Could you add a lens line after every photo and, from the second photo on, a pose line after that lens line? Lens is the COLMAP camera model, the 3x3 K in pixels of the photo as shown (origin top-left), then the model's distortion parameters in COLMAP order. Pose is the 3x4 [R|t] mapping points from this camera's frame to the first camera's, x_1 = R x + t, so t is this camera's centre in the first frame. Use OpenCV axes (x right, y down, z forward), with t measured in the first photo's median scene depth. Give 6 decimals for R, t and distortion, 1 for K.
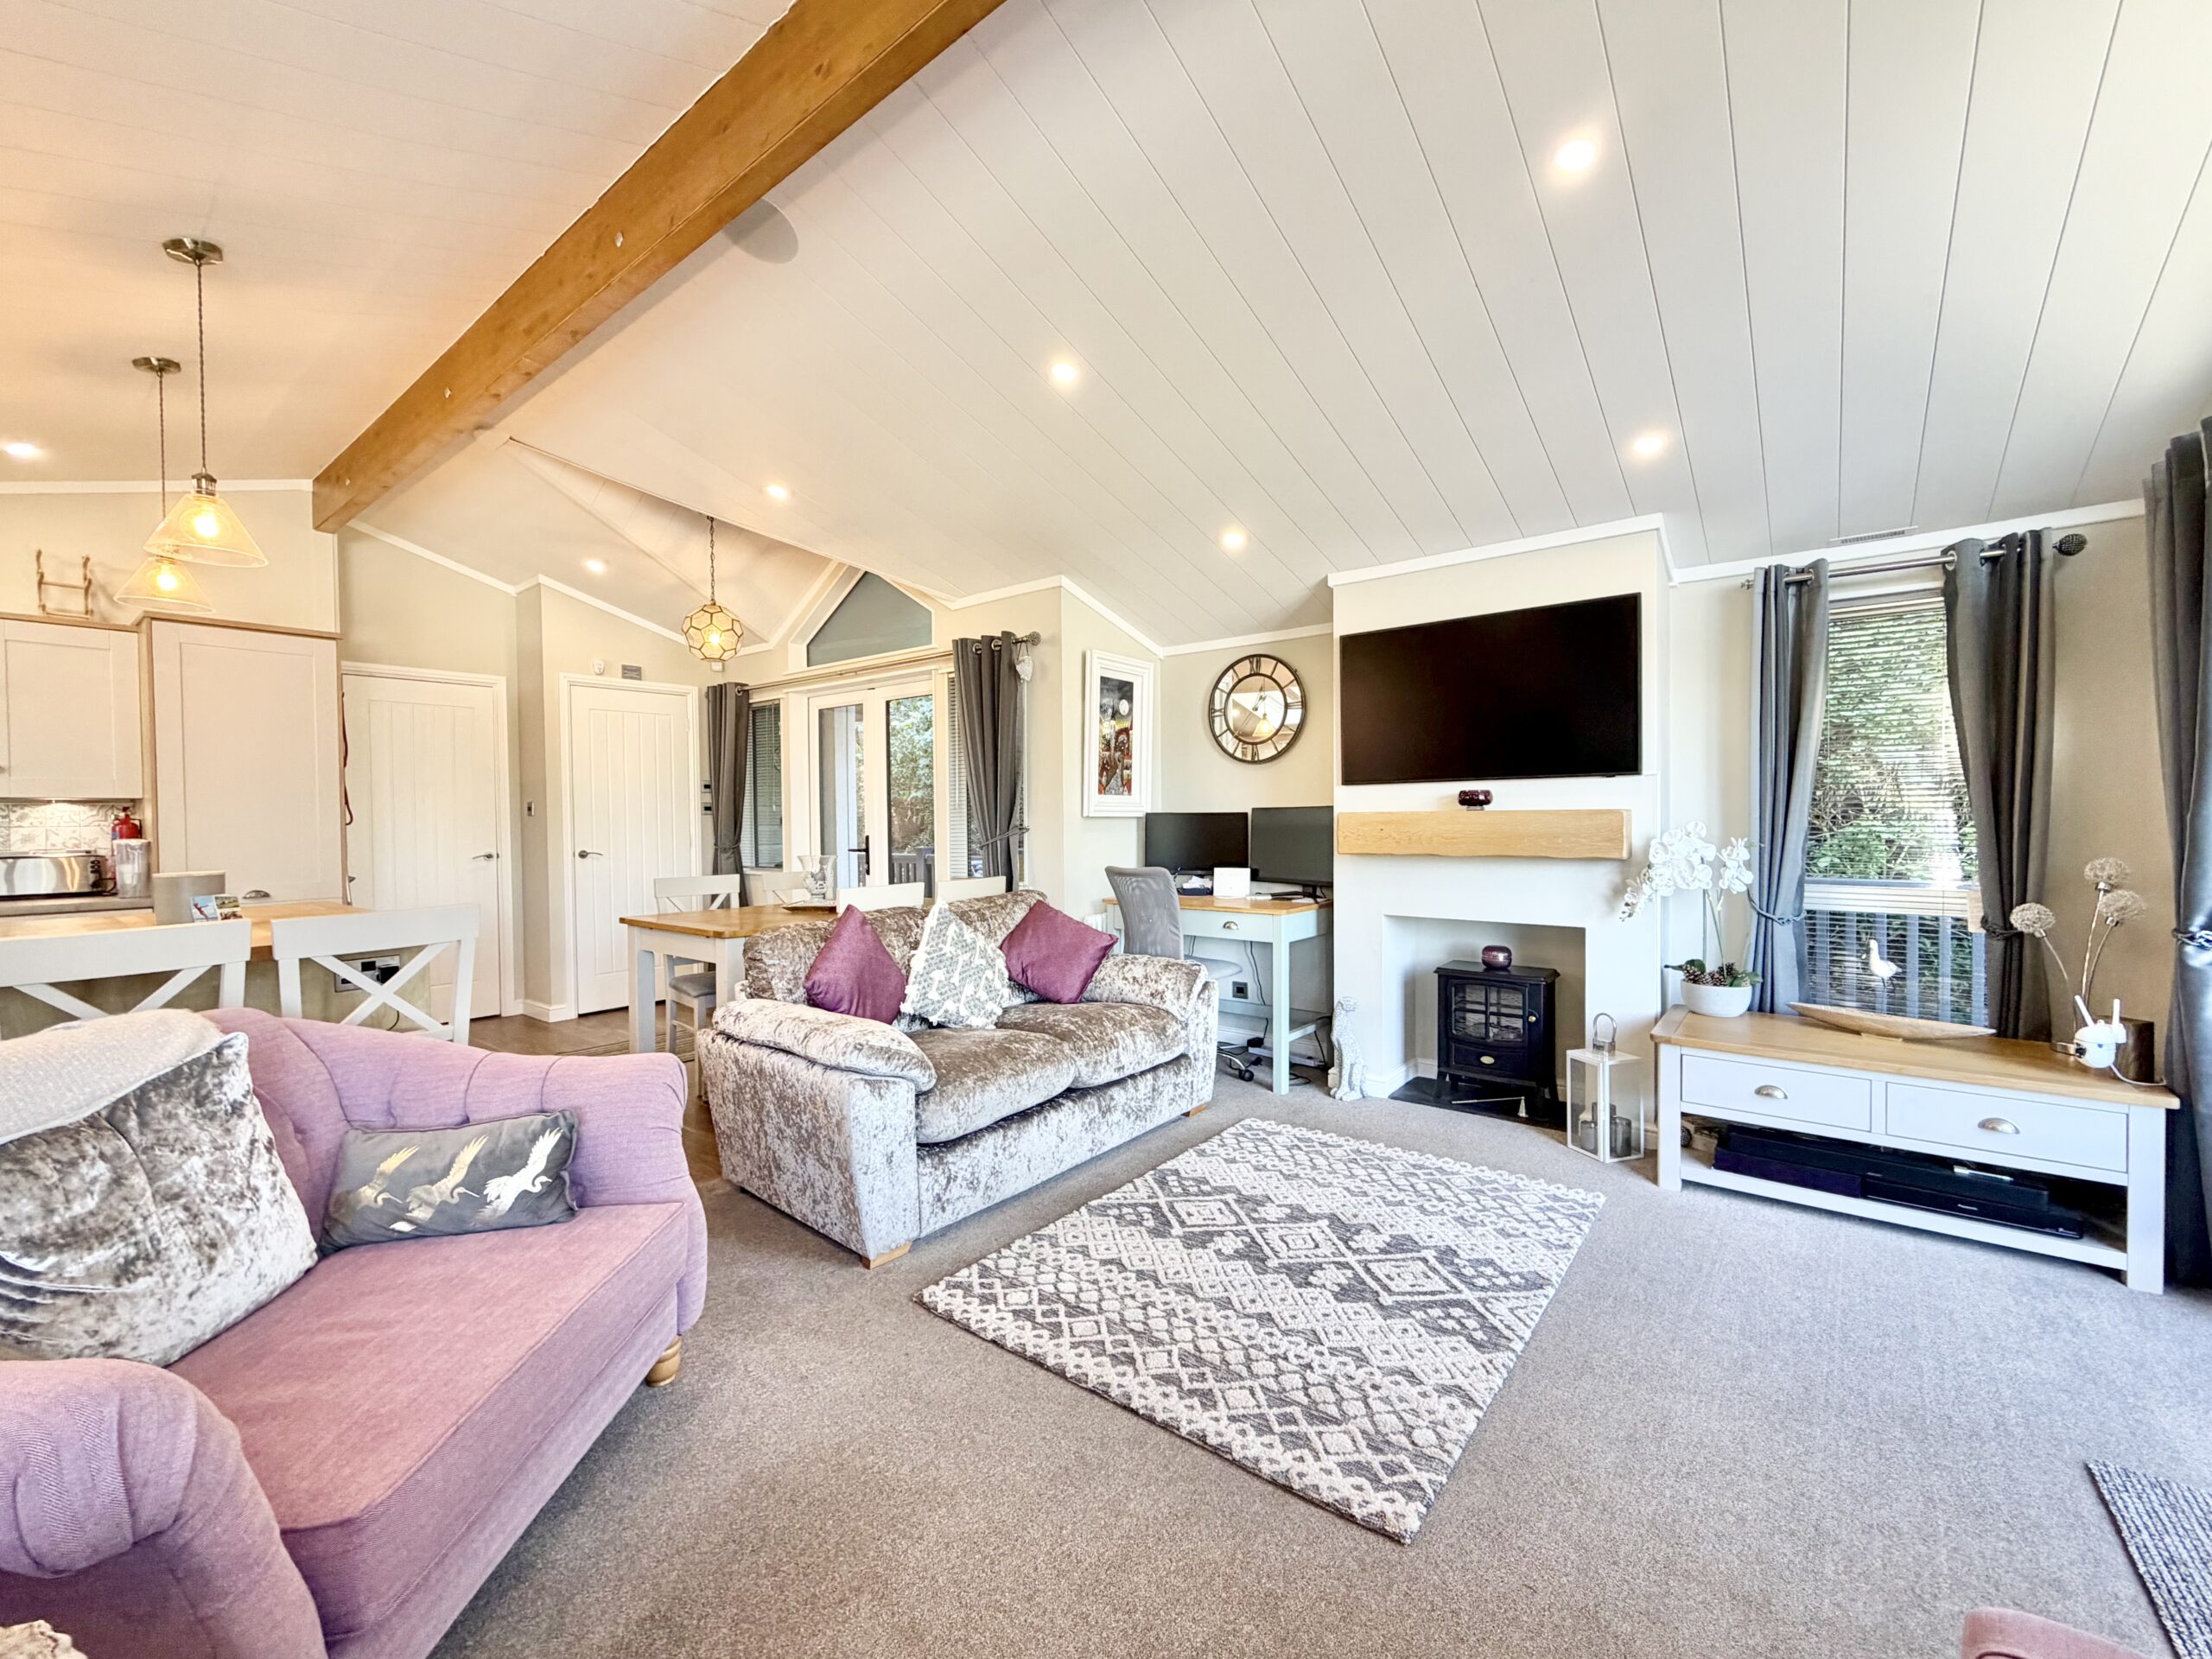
lens RADIAL K [[902.2, 0, 1097.4], [0, 902.2, 833.4], [0, 0, 1]] dist [0.000235, 0.000040]
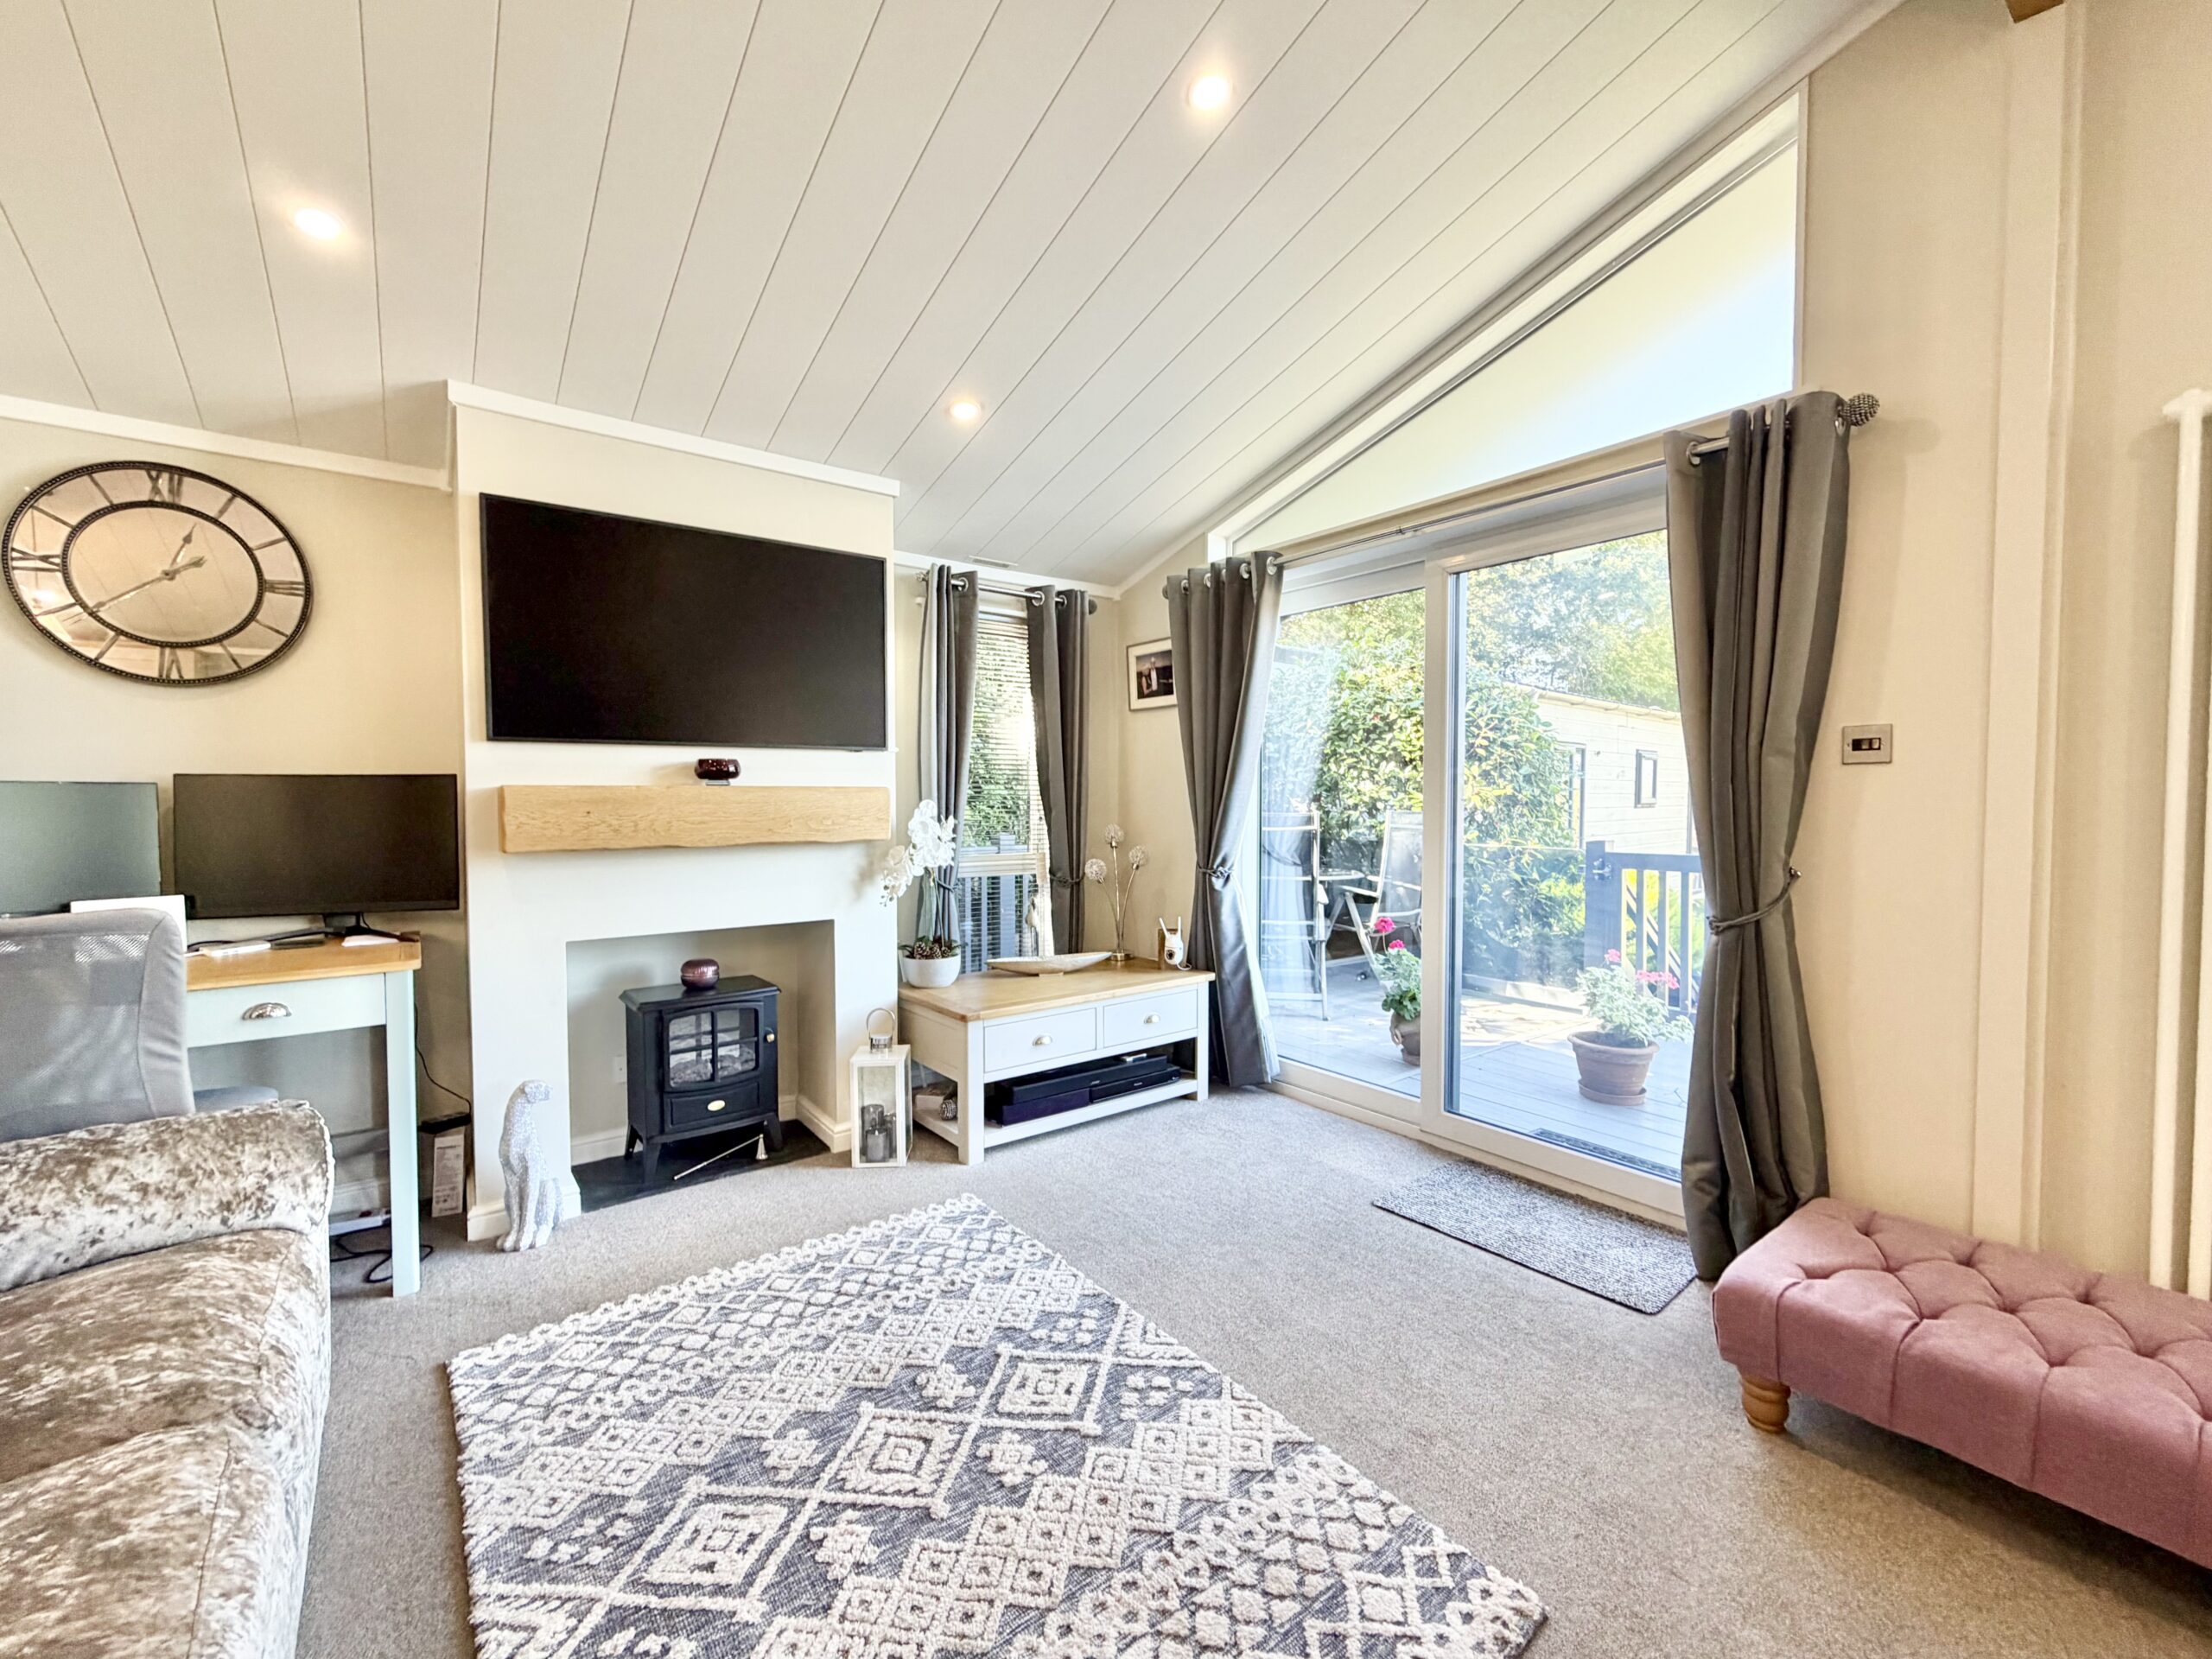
lens RADIAL K [[905.5, 0, 1106.0], [0, 905.5, 829.5], [0, 0, 1]] dist [0.002673, 0.000144]
pose [[0.244447, -0.026347, 0.969305, -0.291163], [0.017444, 0.999589, 0.022771, 0.000261], [-0.969506, 0.011342, 0.244807, 0.582160]]
